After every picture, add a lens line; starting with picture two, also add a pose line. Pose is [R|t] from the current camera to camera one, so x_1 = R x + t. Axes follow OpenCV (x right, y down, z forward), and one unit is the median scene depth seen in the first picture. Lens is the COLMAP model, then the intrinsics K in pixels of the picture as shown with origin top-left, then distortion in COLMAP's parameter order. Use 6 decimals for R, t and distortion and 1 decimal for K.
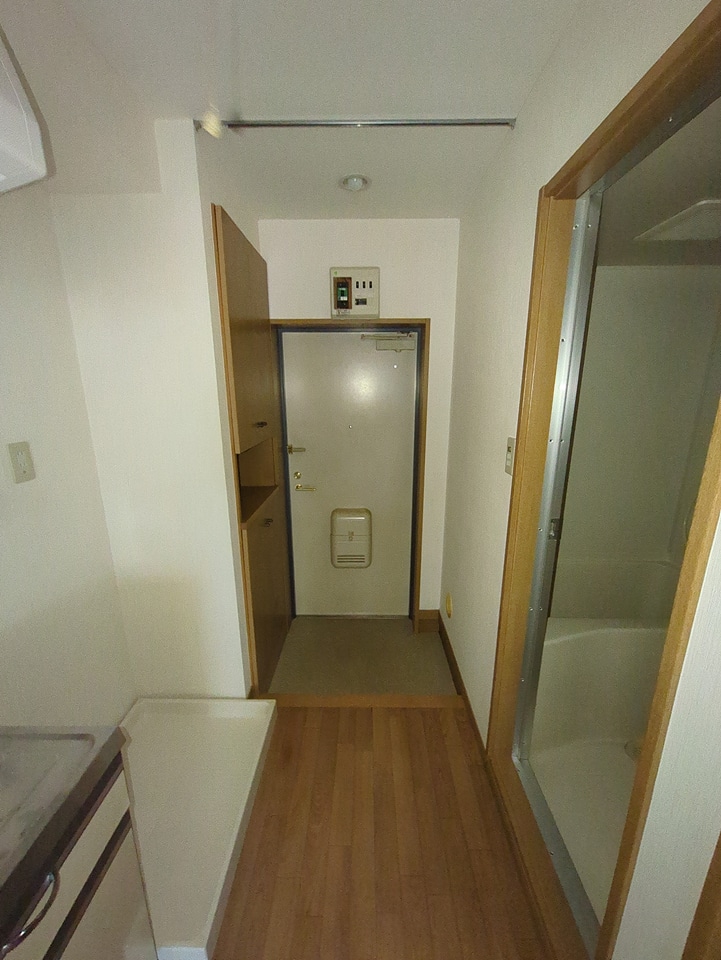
lens RADIAL K [[374.9, 0, 358.7], [0, 374.9, 479.7], [0, 0, 1]] dist [-0.009197, 0.001552]
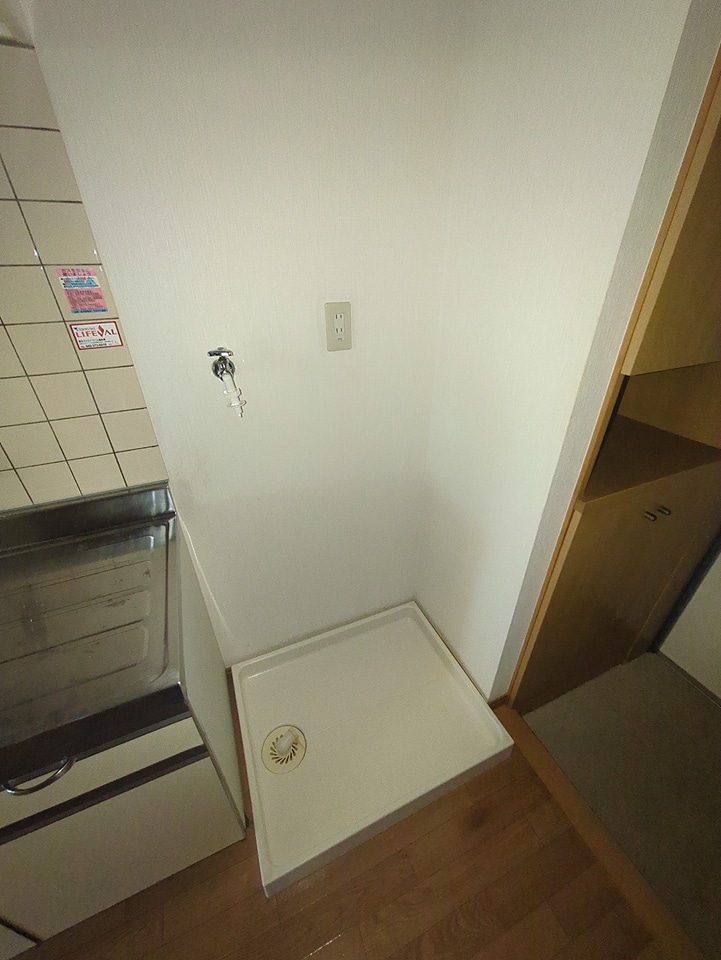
lens RADIAL K [[374.9, 0, 366.9], [0, 374.9, 480.5], [0, 0, 1]] dist [-0.009197, 0.001552]
pose [[0.414010, 0.462670, -0.783921, -0.017041], [-0.211354, 0.886518, 0.411601, -0.067136], [0.885395, -0.004722, 0.464815, 0.424912]]
